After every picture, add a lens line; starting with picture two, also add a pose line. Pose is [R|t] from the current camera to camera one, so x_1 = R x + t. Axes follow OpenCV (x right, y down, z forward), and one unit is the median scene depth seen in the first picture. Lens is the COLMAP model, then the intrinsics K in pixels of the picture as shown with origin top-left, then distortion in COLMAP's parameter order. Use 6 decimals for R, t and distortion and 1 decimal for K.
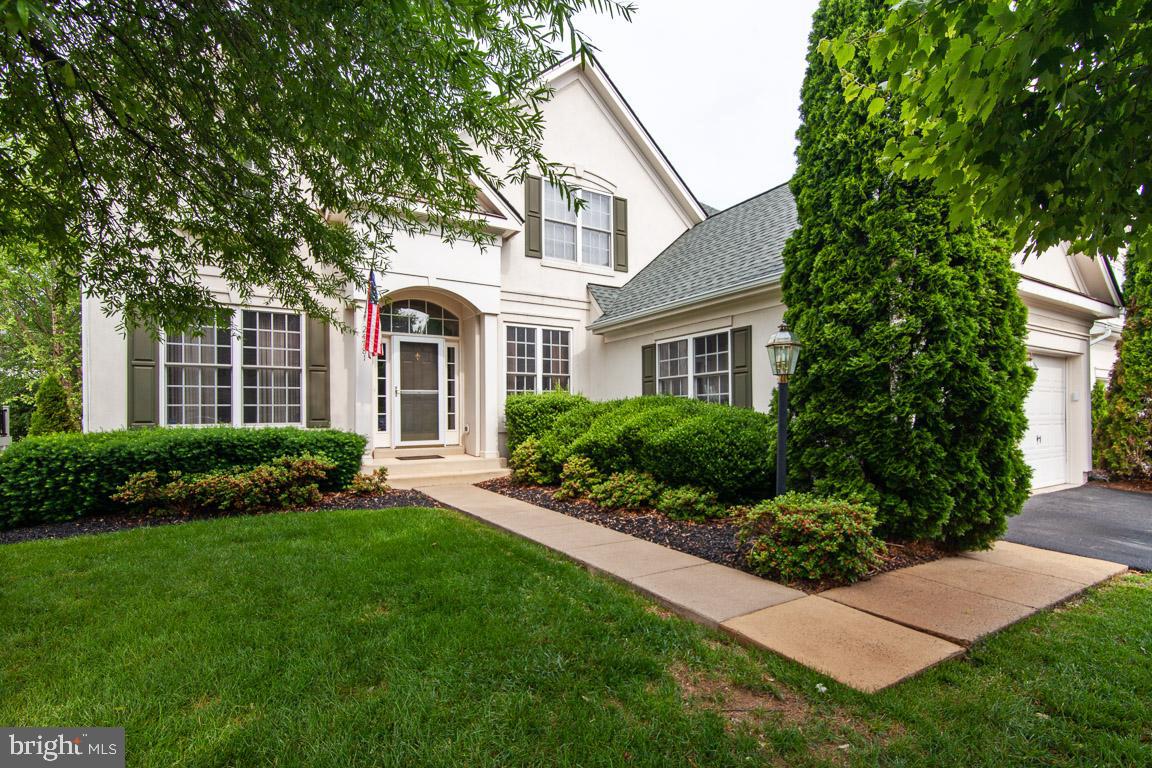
lens RADIAL K [[529.8, 0, 577.2], [0, 529.8, 392.1], [0, 0, 1]] dist [0.006321, -0.000264]
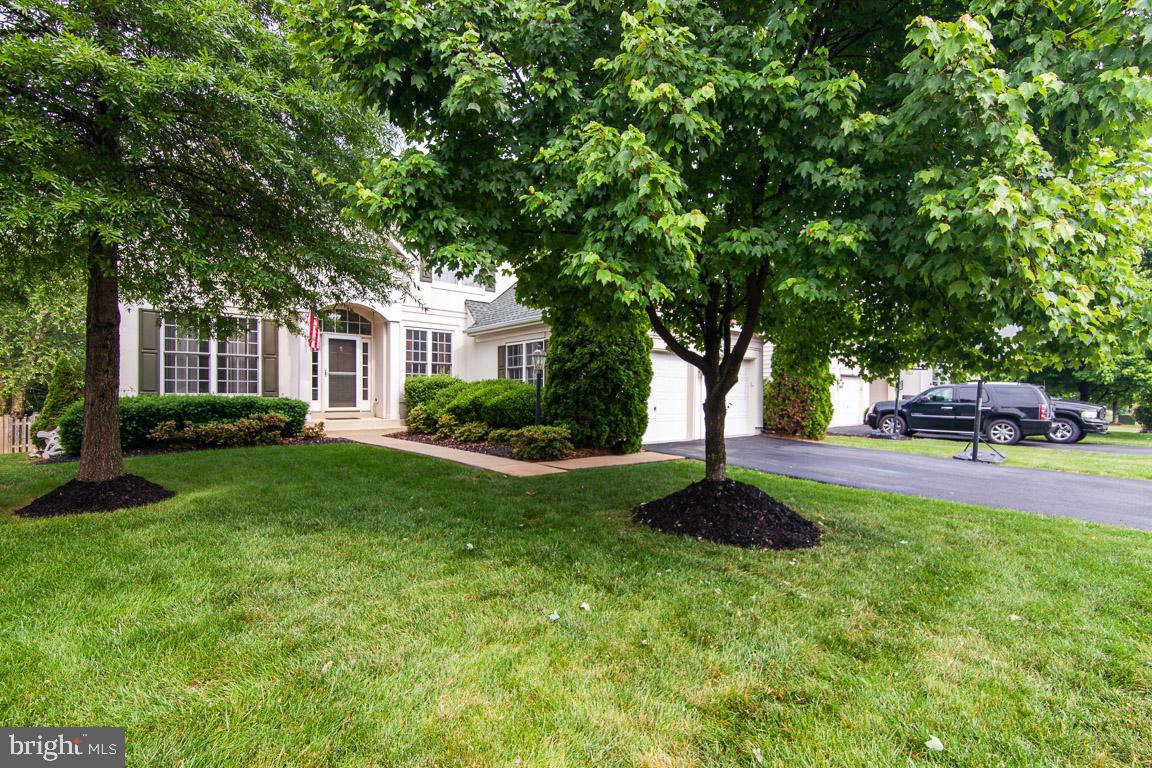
lens RADIAL K [[529.8, 0, 580.4], [0, 529.8, 387.5], [0, 0, 1]] dist [0.006321, -0.000264]
pose [[0.985057, 0.013482, 0.171701, 0.106041], [-0.017800, 0.999562, 0.023631, -0.008920], [-0.171307, -0.026334, 0.984866, -0.609469]]
